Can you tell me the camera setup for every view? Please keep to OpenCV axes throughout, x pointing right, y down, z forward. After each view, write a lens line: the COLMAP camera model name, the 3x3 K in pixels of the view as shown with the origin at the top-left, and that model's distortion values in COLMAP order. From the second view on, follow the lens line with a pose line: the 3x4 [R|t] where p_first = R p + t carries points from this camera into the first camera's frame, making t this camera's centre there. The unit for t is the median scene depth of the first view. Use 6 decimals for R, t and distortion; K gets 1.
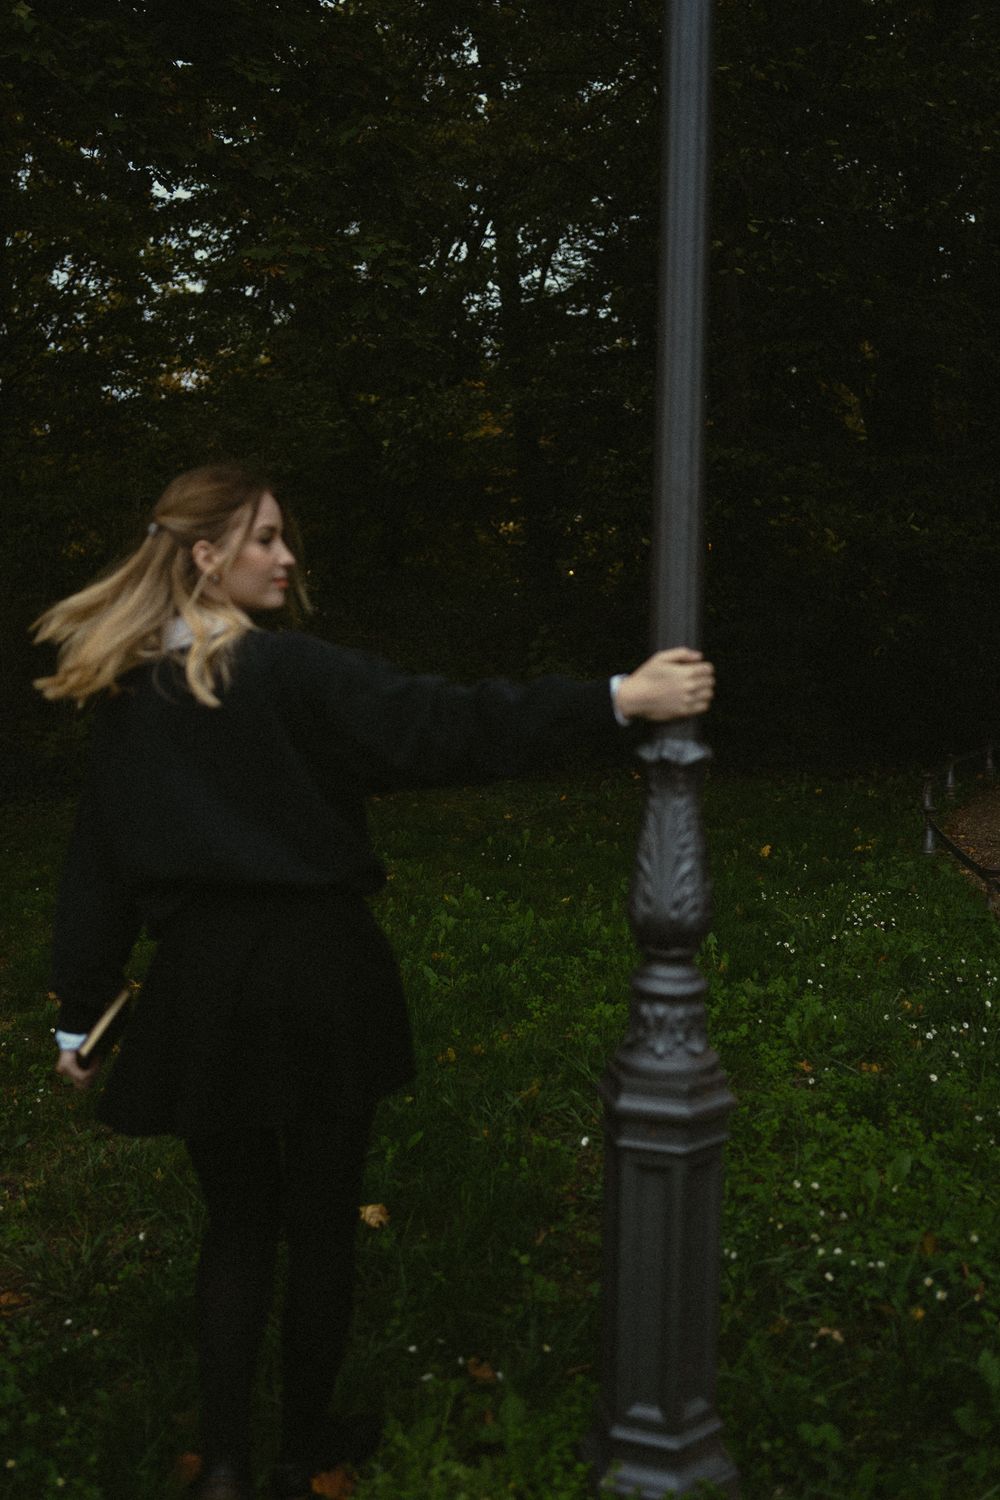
lens RADIAL K [[1431.0, 0, 498.2], [0, 1431.0, 776.3], [0, 0, 1]] dist [-0.018958, 0.016086]
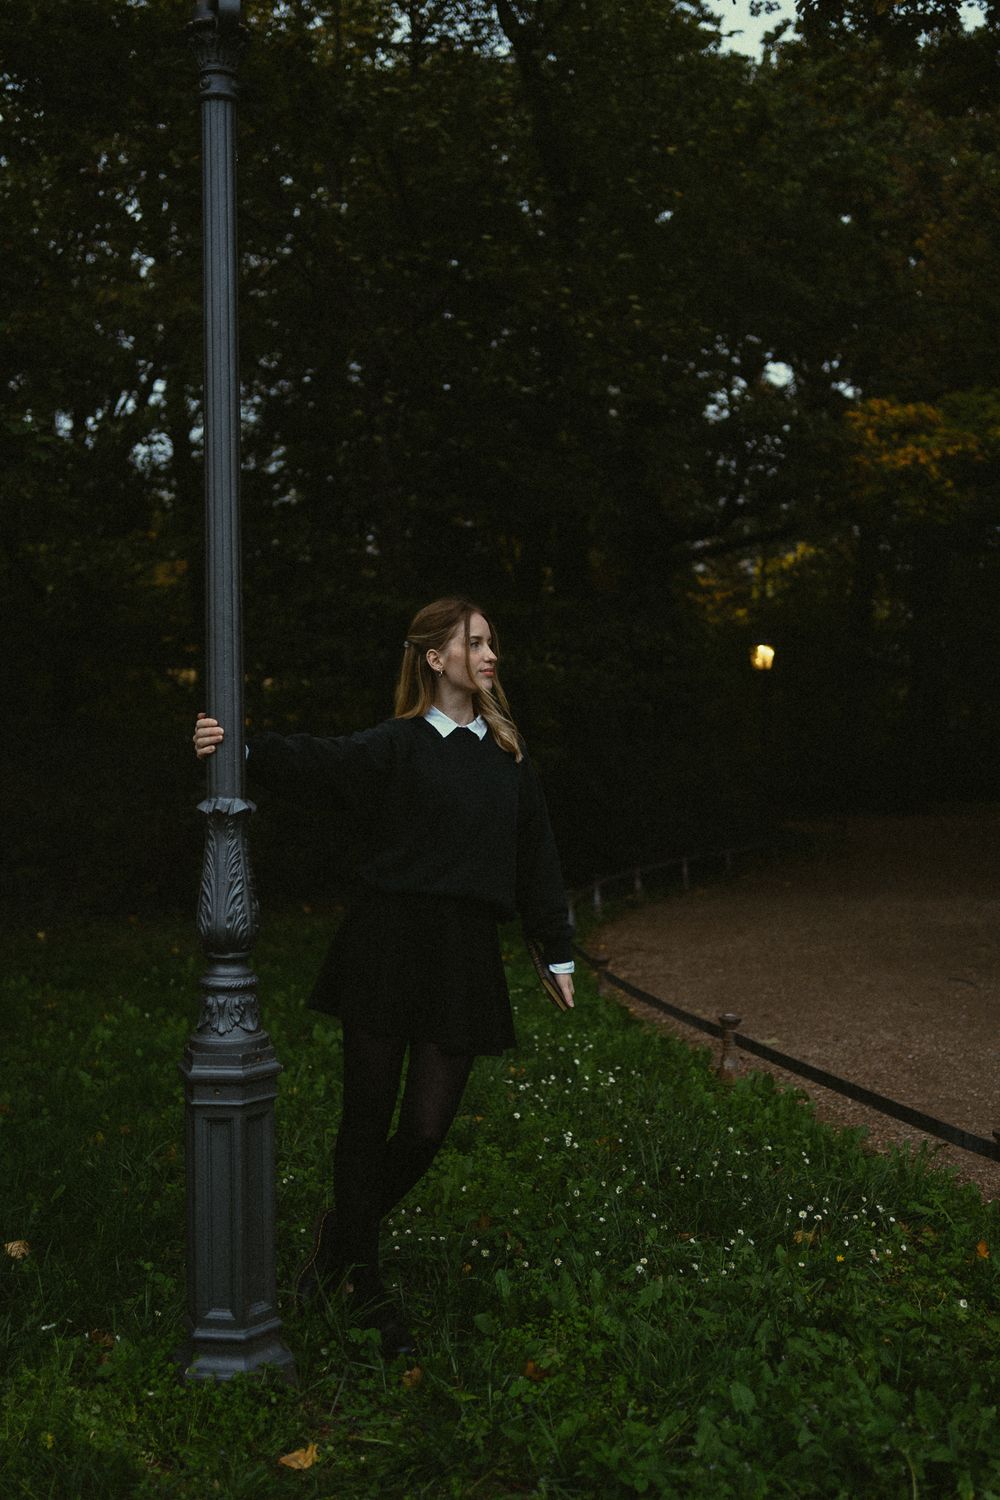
lens RADIAL K [[1471.8, 0, 484.8], [0, 1471.8, 777.2], [0, 0, 1]] dist [-0.011901, 0.008202]
pose [[0.979702, -0.023514, 0.199074, 0.055146], [0.044163, 0.994014, -0.099932, 0.067656], [-0.195532, 0.106695, 0.974876, -0.261811]]
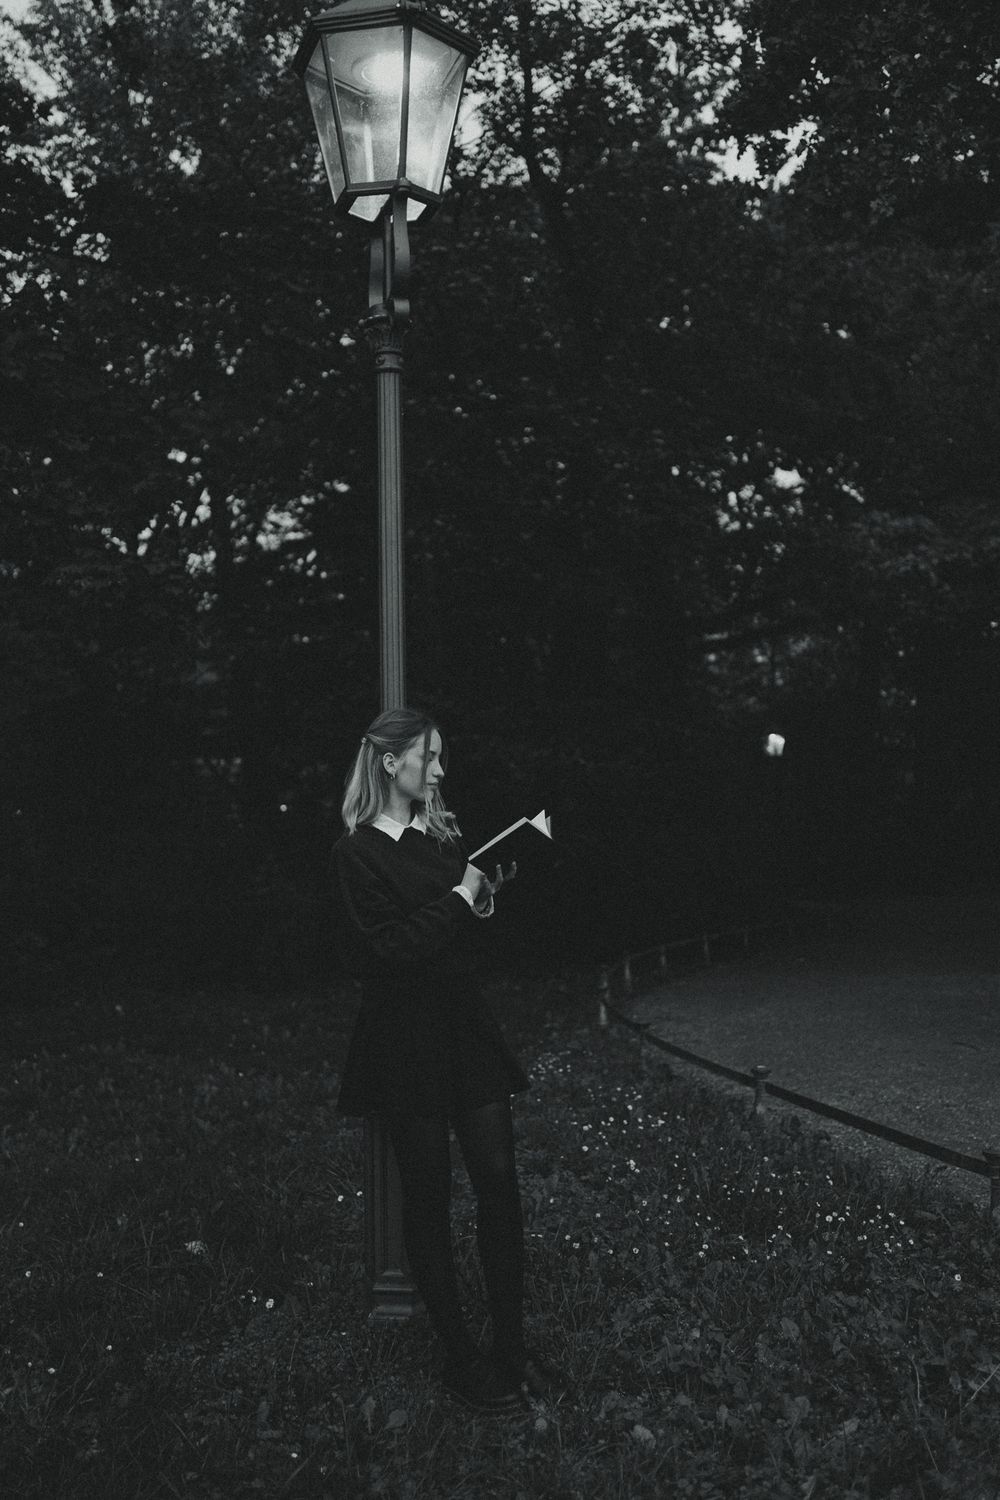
lens RADIAL K [[1445.8, 0, 466.4], [0, 1445.8, 792.3], [0, 0, 1]] dist [-0.025821, 0.010638]
pose [[0.983729, -0.019808, 0.178561, -0.070972], [0.046557, 0.988058, -0.146883, 0.085772], [-0.173519, 0.152806, 0.972904, -0.520691]]
